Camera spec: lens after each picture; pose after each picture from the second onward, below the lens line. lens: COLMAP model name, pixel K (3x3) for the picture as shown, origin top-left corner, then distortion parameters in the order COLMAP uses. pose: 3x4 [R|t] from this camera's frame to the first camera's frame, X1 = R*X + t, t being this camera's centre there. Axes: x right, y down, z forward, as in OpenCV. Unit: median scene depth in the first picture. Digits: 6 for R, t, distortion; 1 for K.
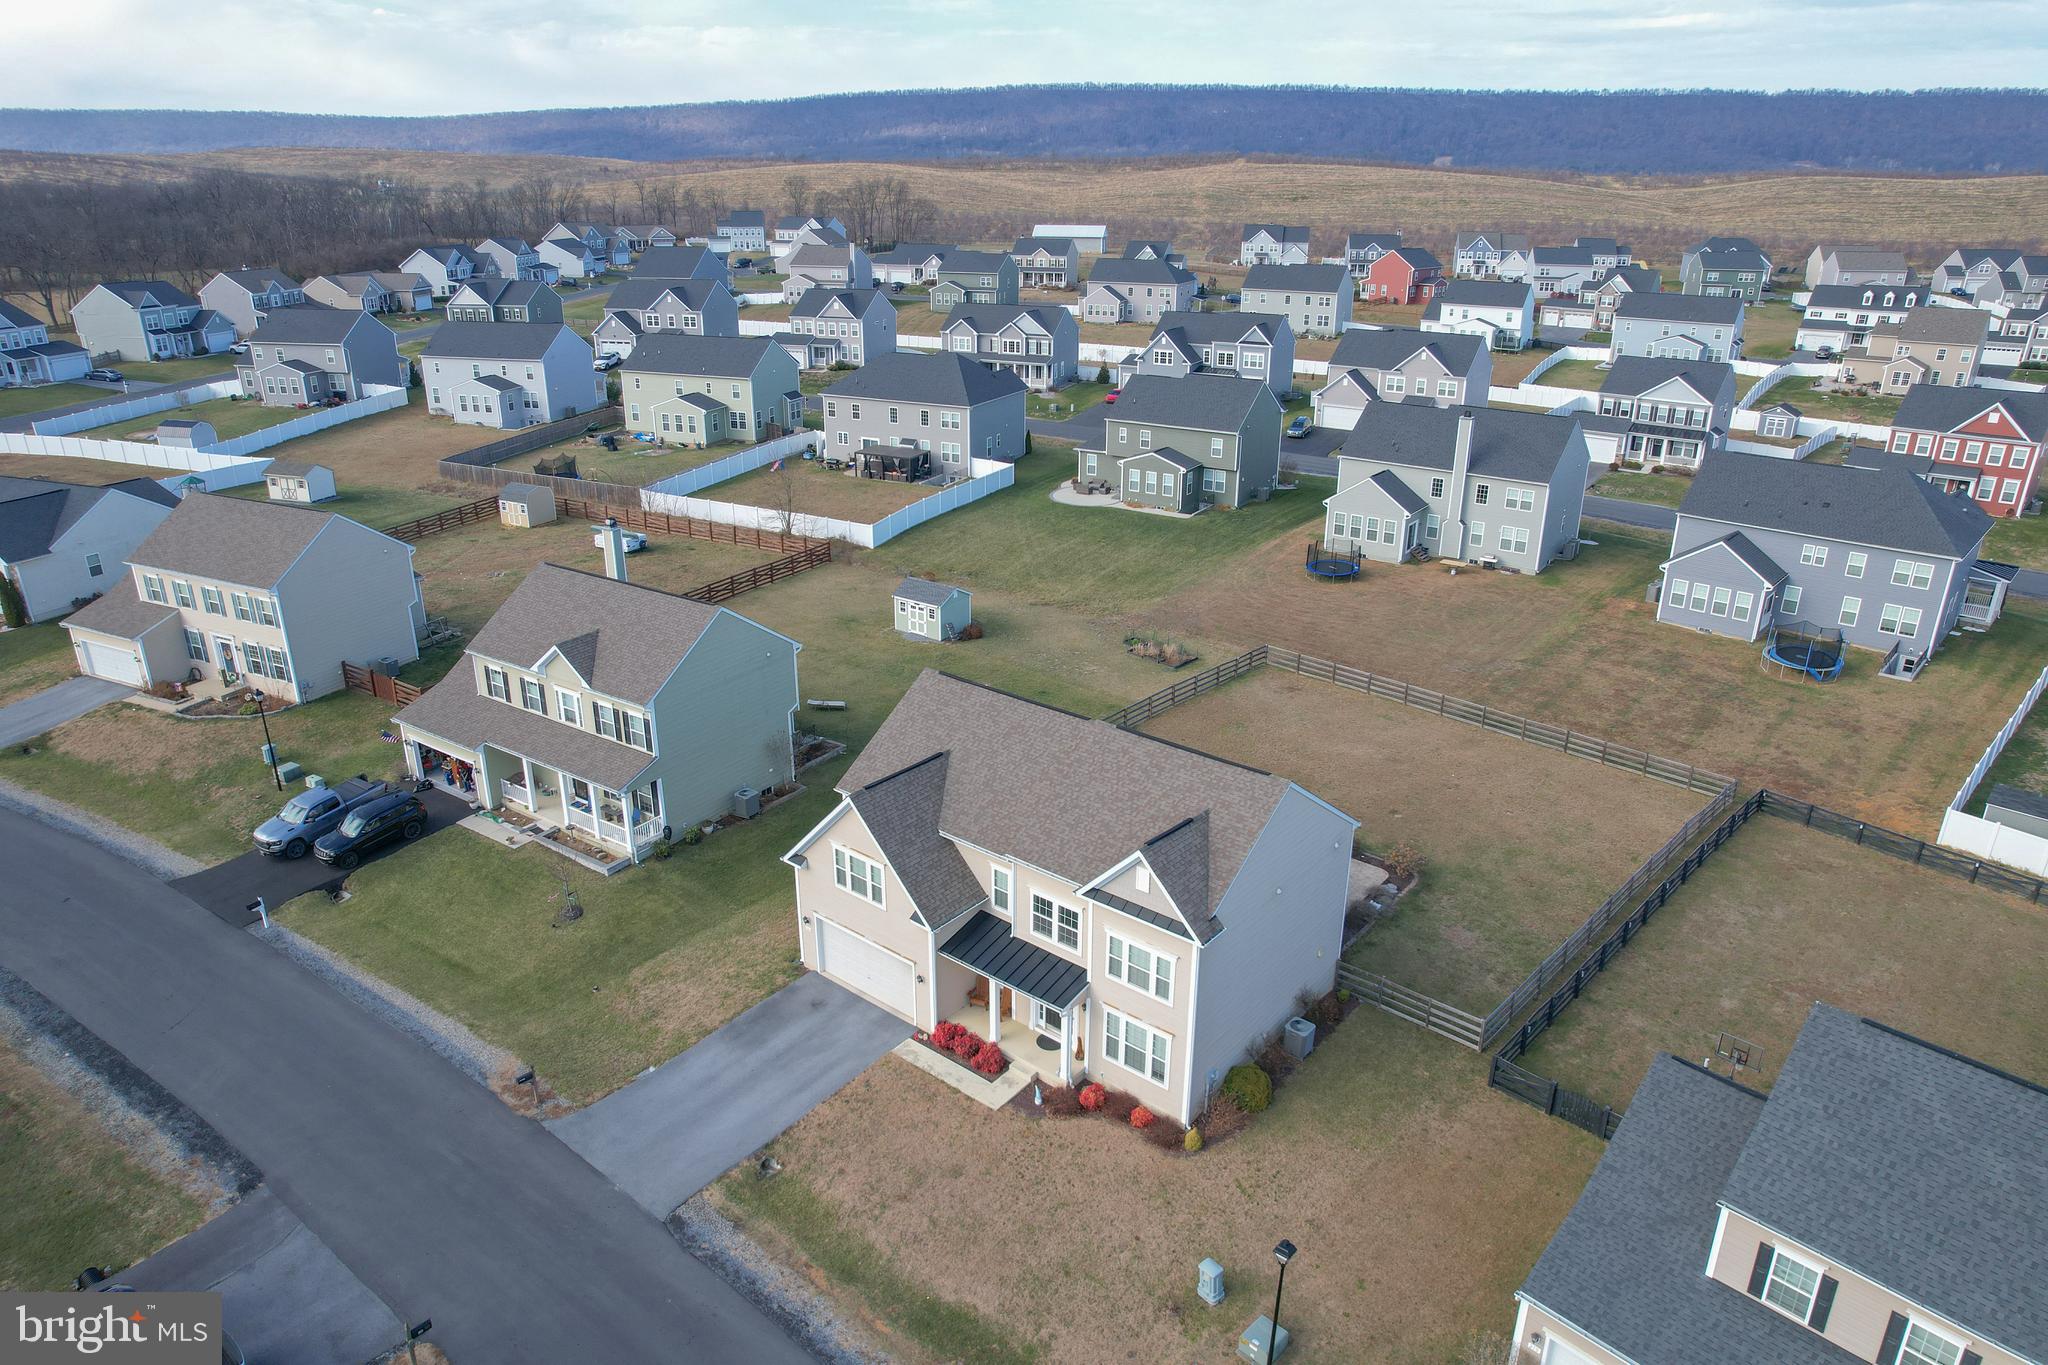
lens RADIAL K [[1306.0, 0, 1029.3], [0, 1306.0, 680.0], [0, 0, 1]] dist [-0.057585, 0.045916]
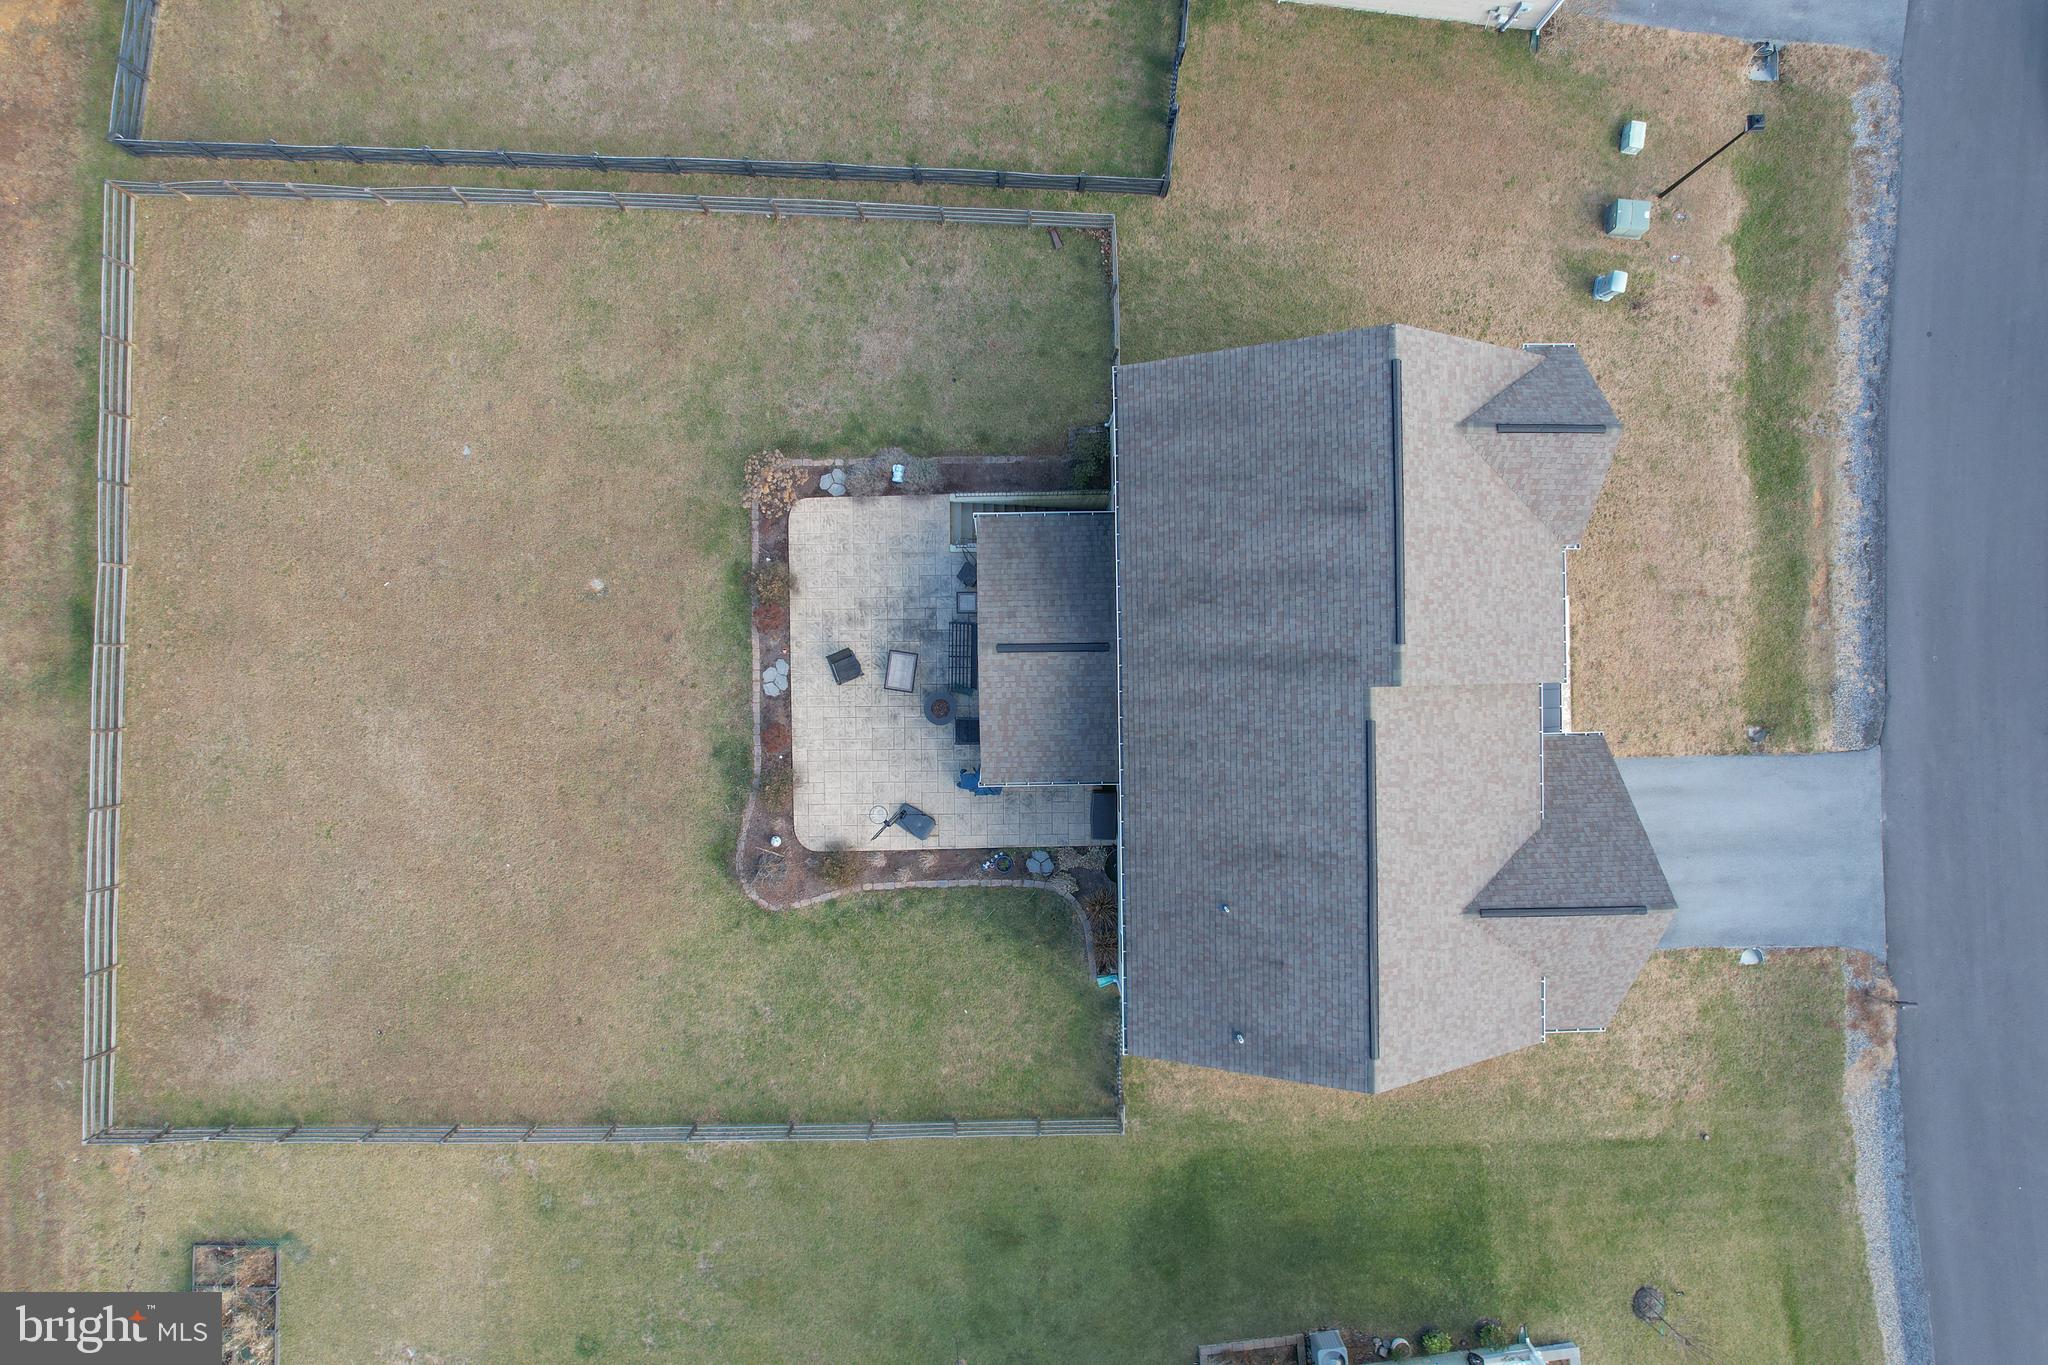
lens RADIAL K [[1306.0, 0, 1018.6], [0, 1306.0, 677.0], [0, 0, 1]] dist [-0.057585, 0.045916]
pose [[-0.649783, -0.759891, -0.018644, 0.189365], [0.262004, -0.246930, 0.932941, -0.600996], [-0.713538, 0.601324, 0.359545, 0.945804]]
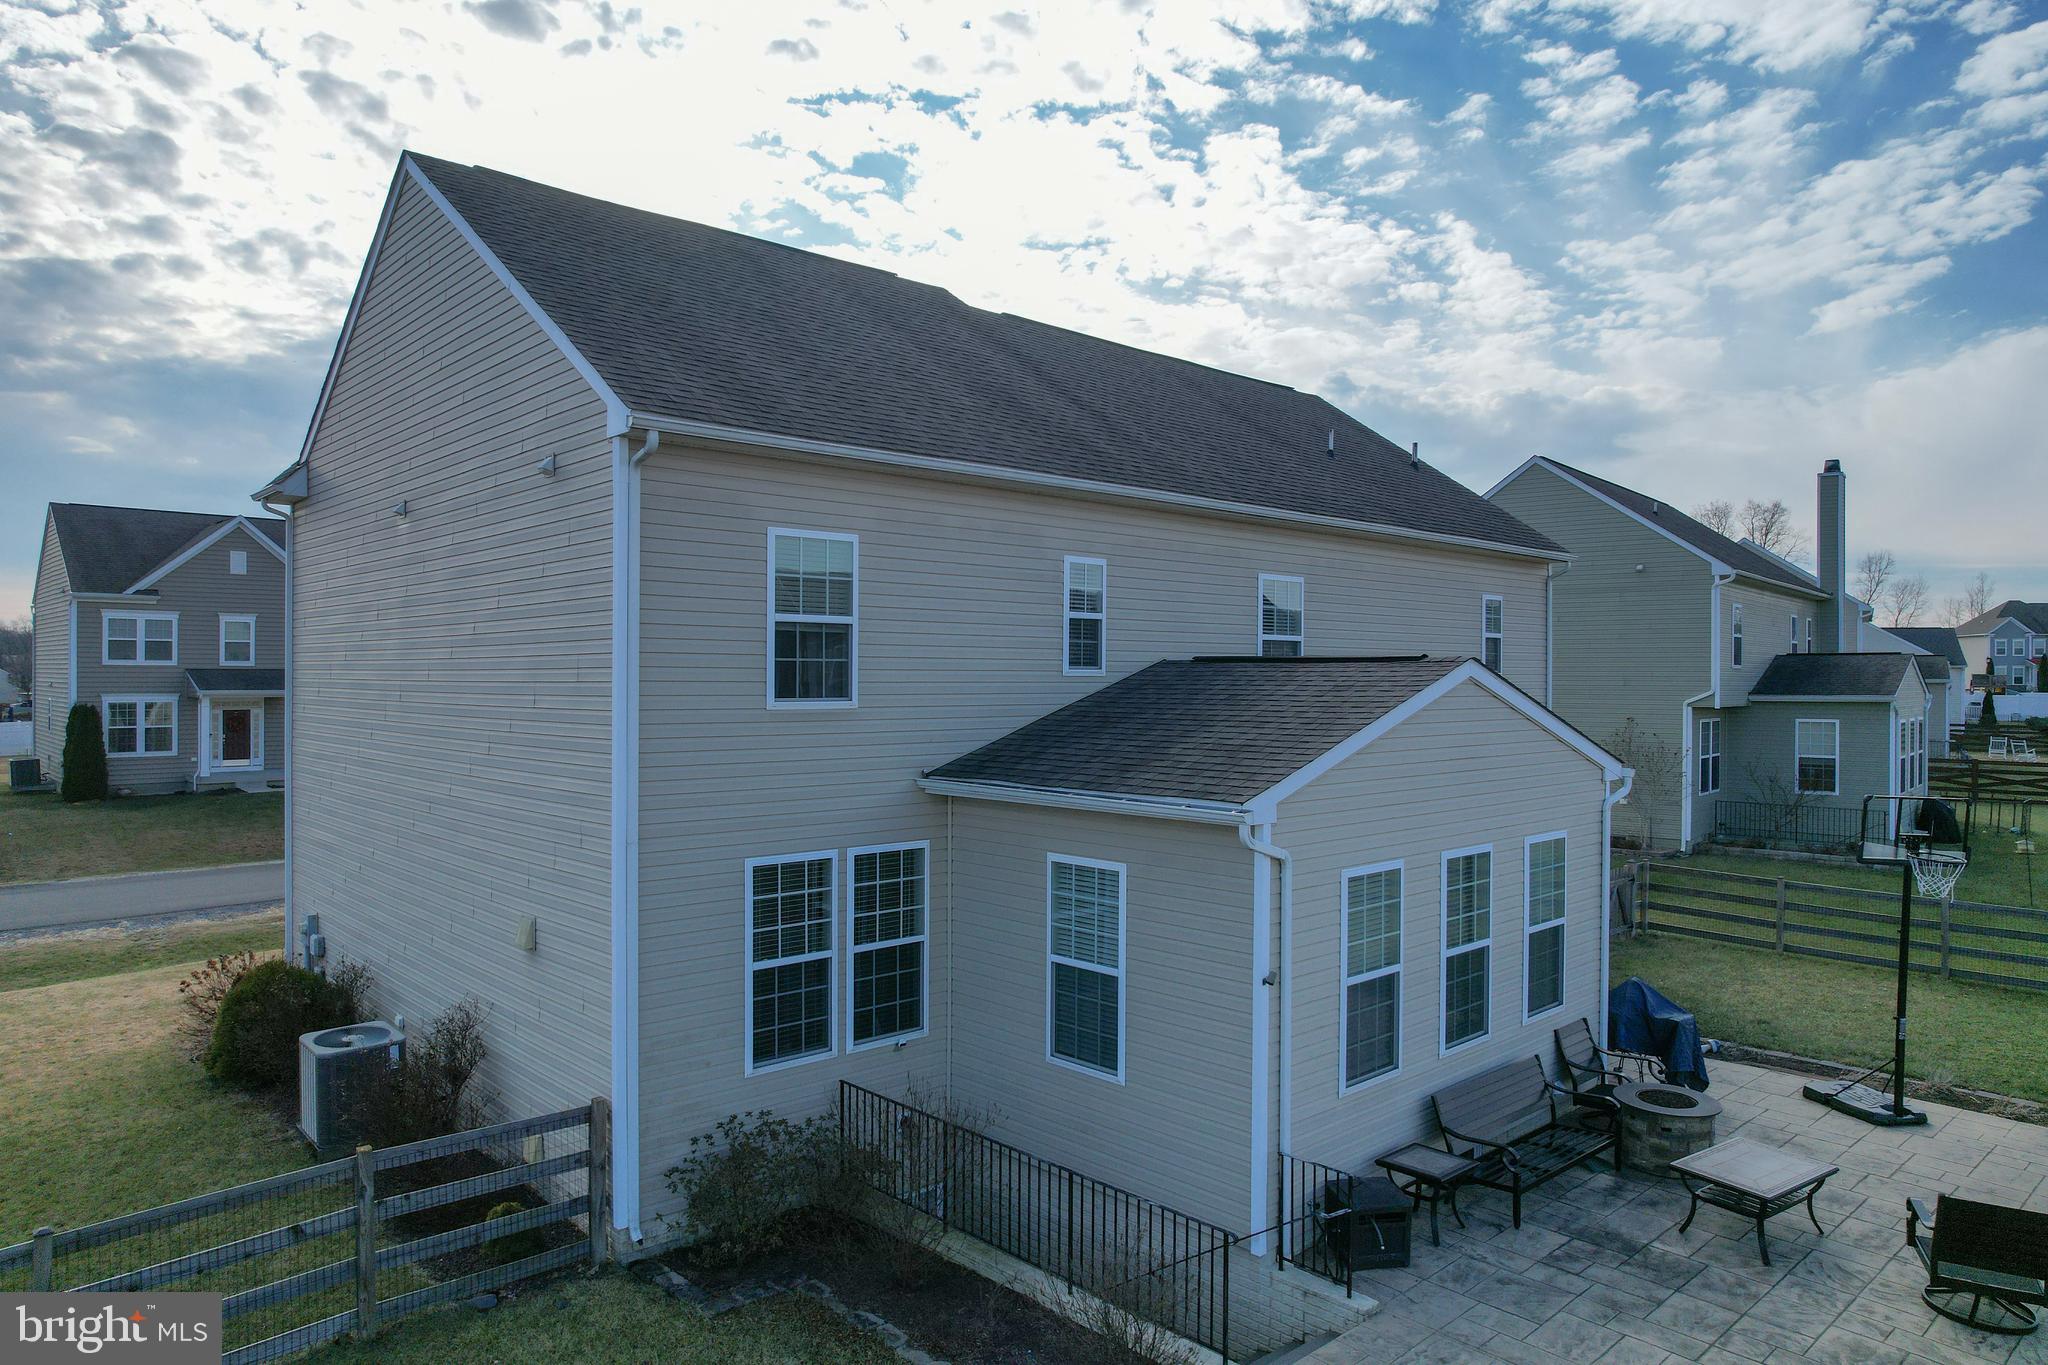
lens RADIAL K [[1306.0, 0, 1028.1], [0, 1306.0, 674.2], [0, 0, 1]] dist [-0.057585, 0.045916]
pose [[-0.129094, -0.004996, -0.991620, 0.487954], [-0.366486, 0.929428, 0.043028, 0.124199], [0.921424, 0.368969, -0.121815, 1.170442]]
